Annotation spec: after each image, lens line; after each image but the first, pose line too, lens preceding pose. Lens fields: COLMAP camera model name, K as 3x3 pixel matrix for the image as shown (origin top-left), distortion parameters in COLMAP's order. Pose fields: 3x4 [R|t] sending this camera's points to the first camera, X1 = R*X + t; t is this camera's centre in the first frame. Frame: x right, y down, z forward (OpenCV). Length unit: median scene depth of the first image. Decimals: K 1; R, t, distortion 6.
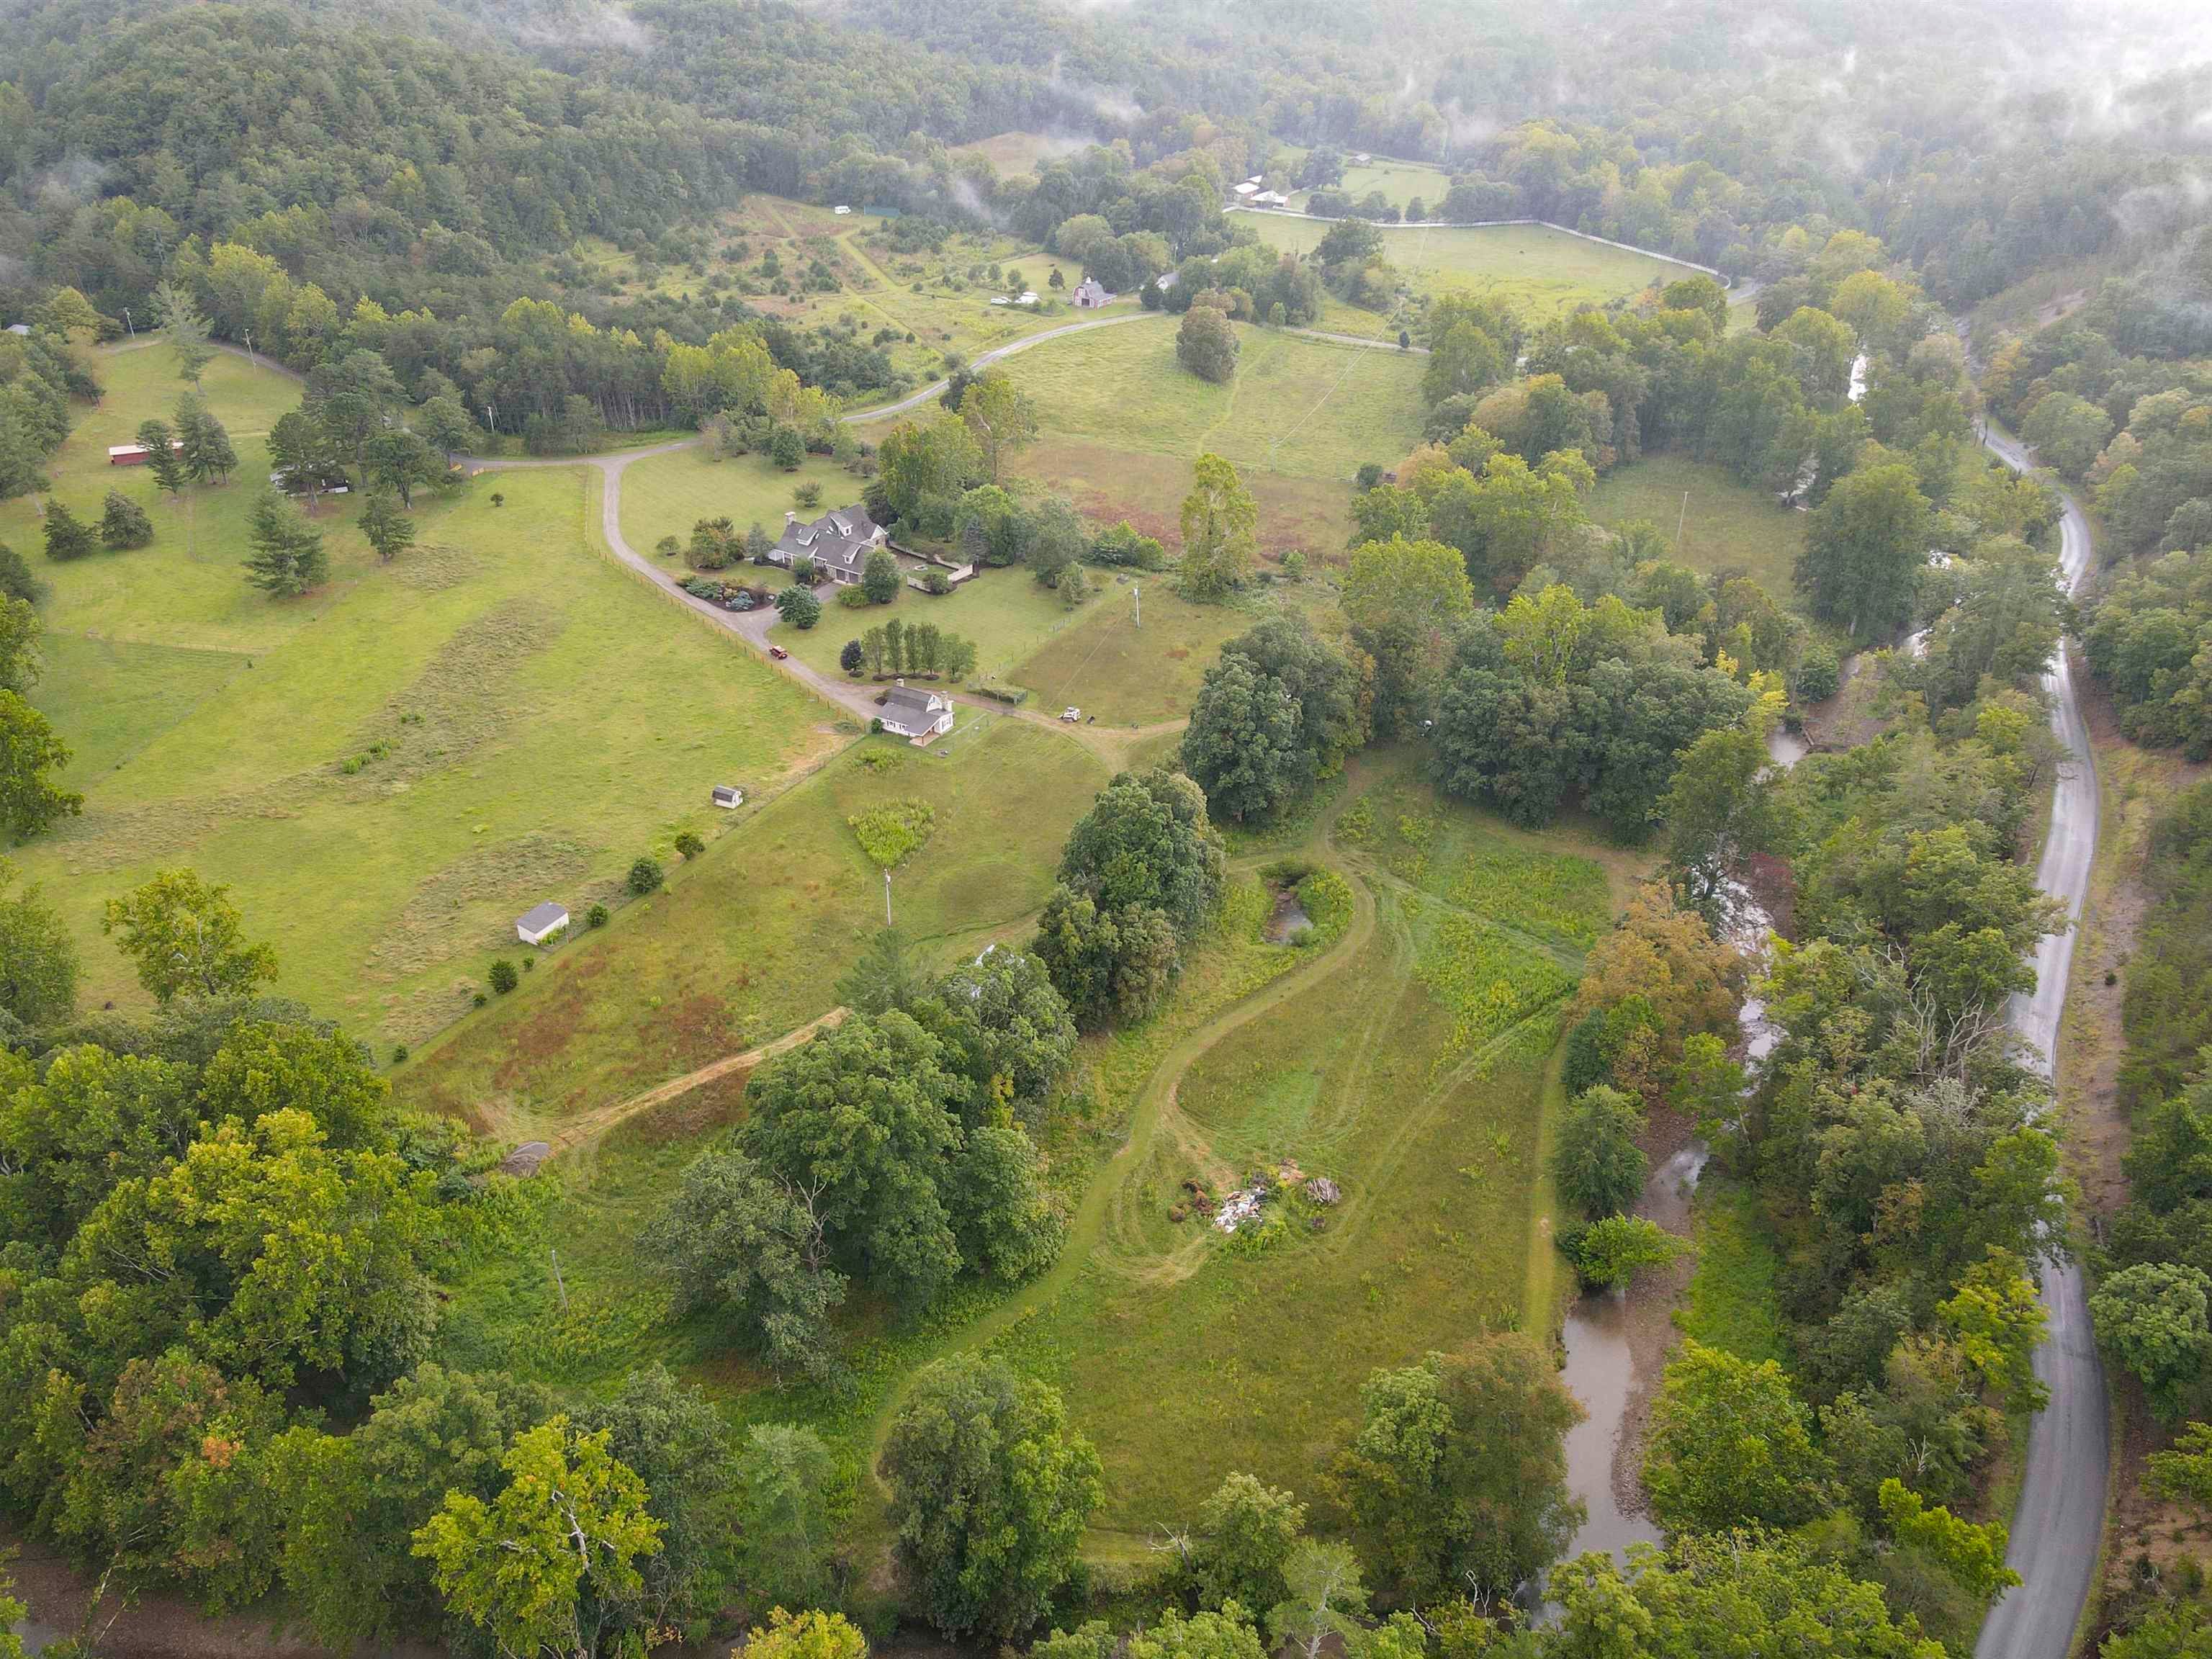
lens RADIAL K [[1611.0, 0, 1111.2], [0, 1611.0, 829.7], [0, 0, 1]] dist [-0.001765, 0.033557]
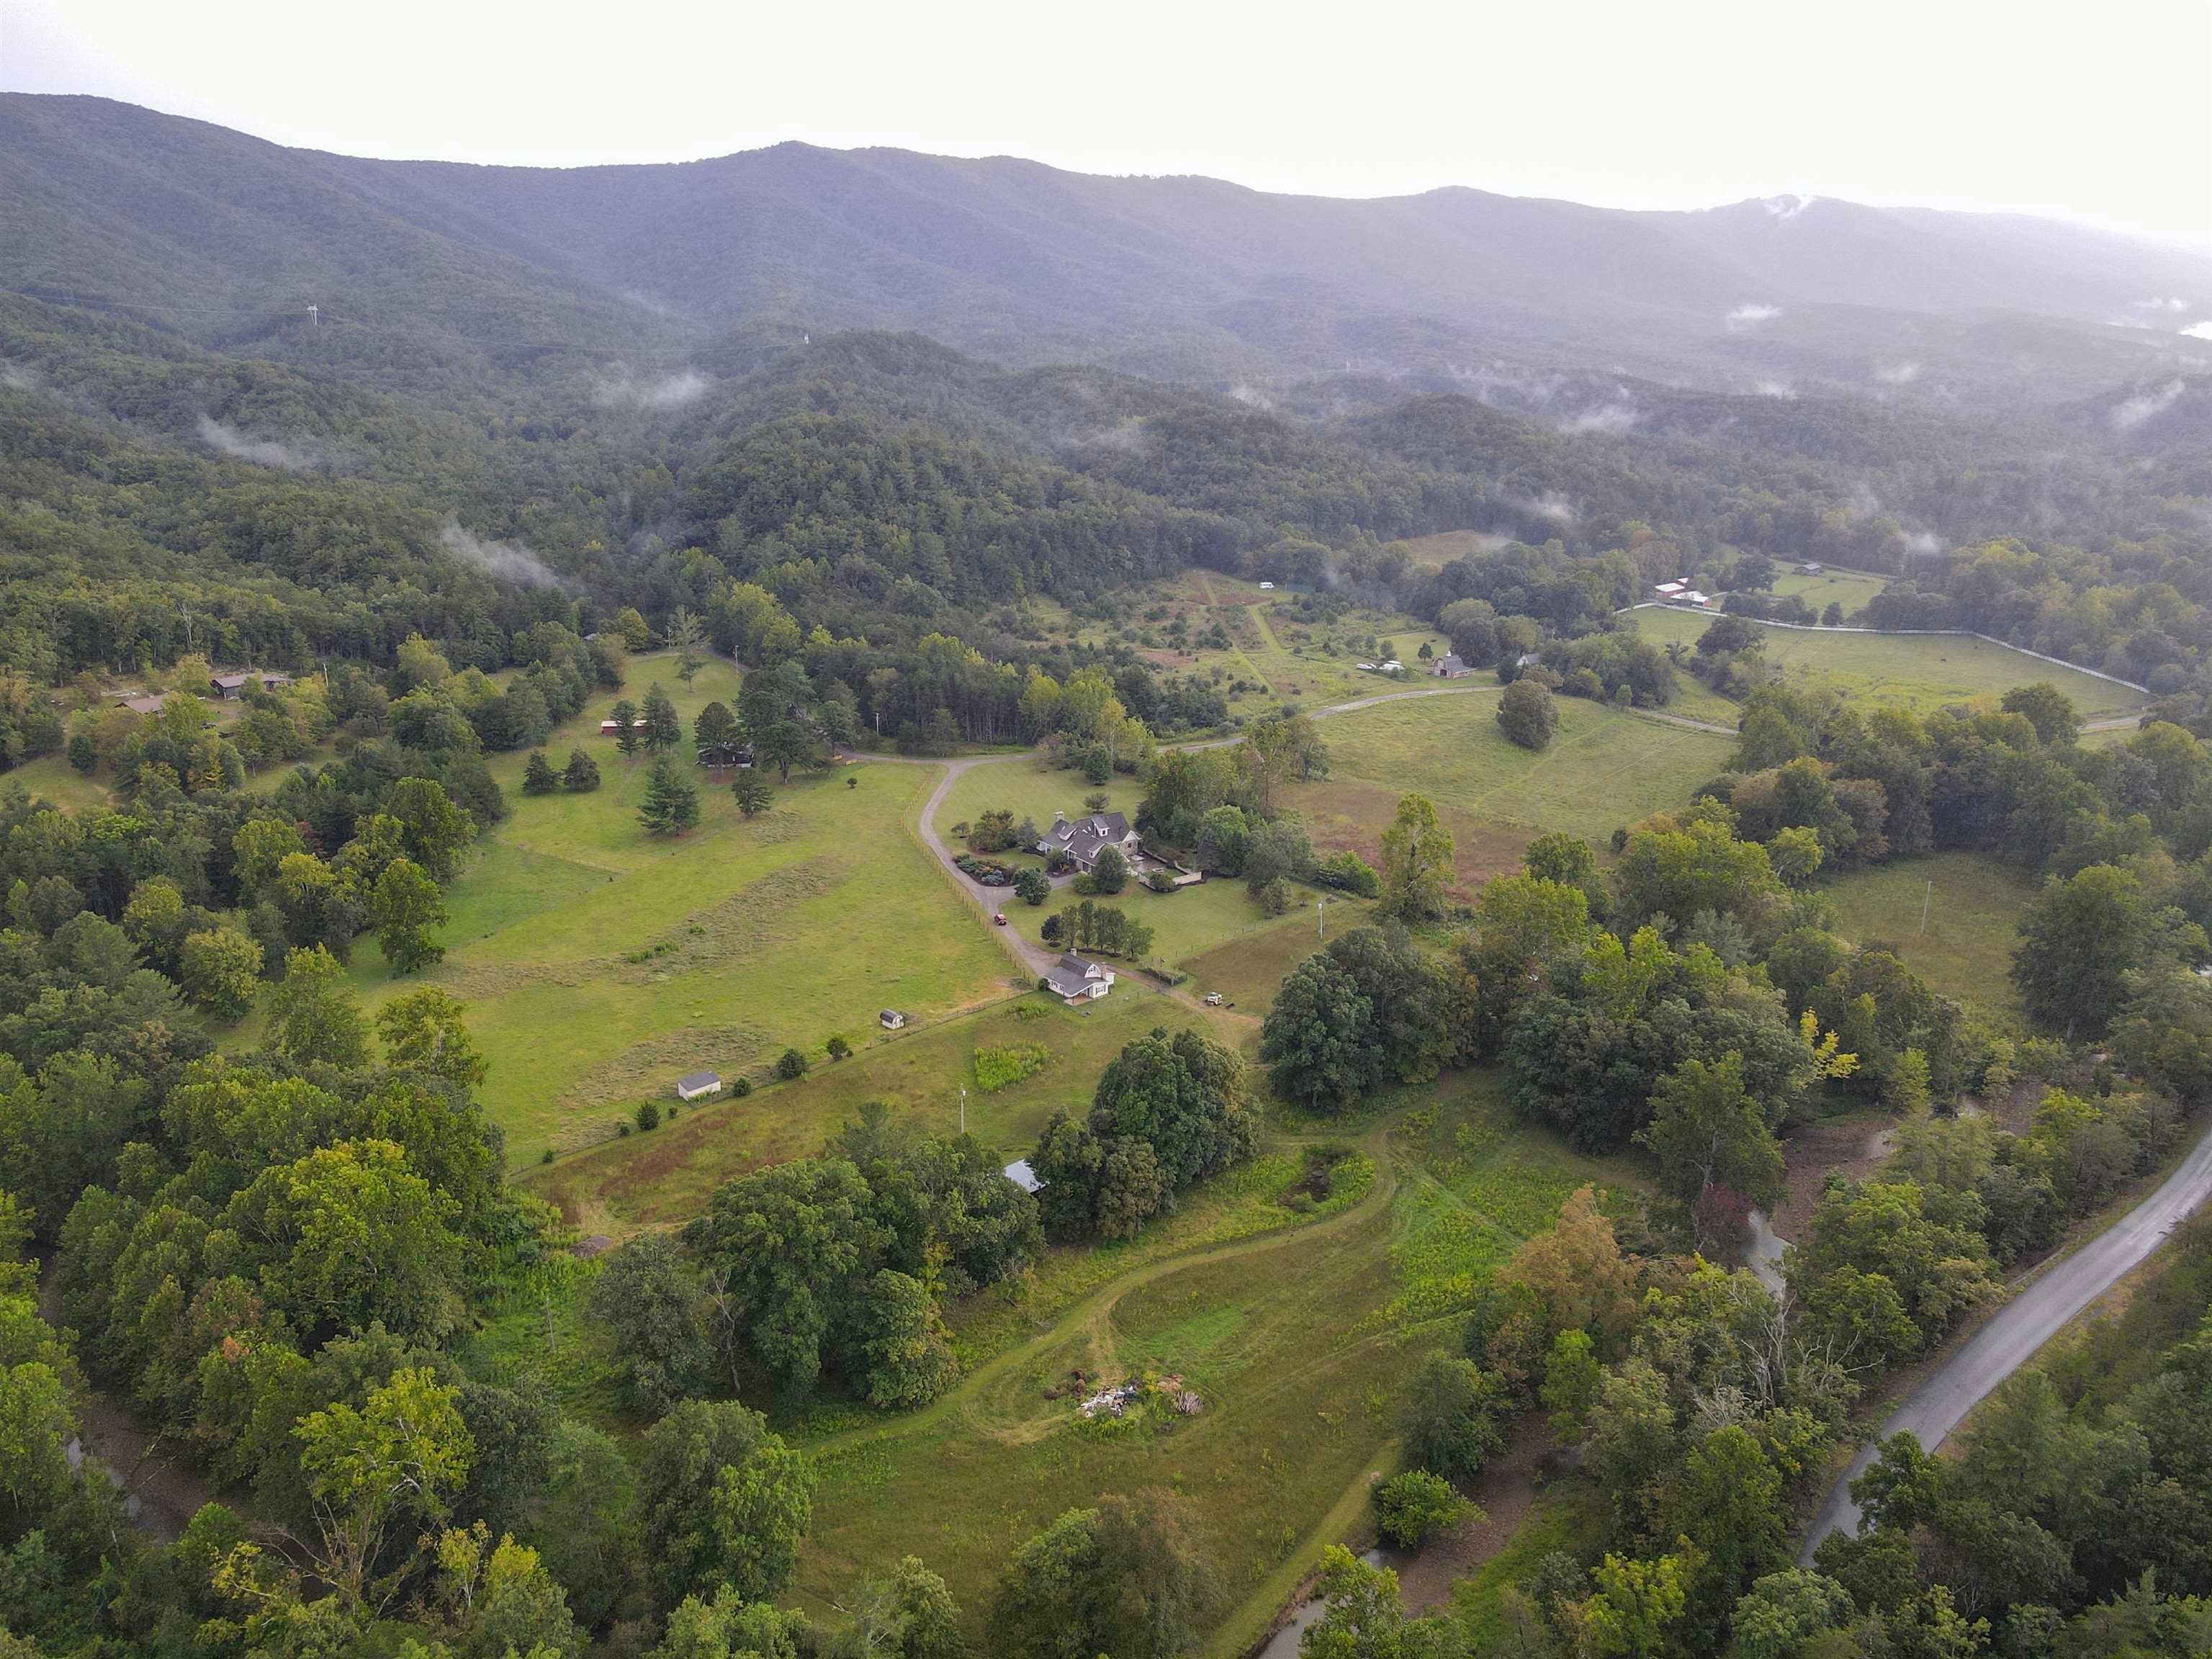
lens RADIAL K [[1611.0, 0, 1111.2], [0, 1611.0, 829.7], [0, 0, 1]] dist [-0.001765, 0.033557]
pose [[0.942046, 0.097575, -0.320982, 0.192967], [-0.167030, 0.966170, -0.196509, 0.034896], [0.290949, 0.238734, 0.926474, -0.059468]]
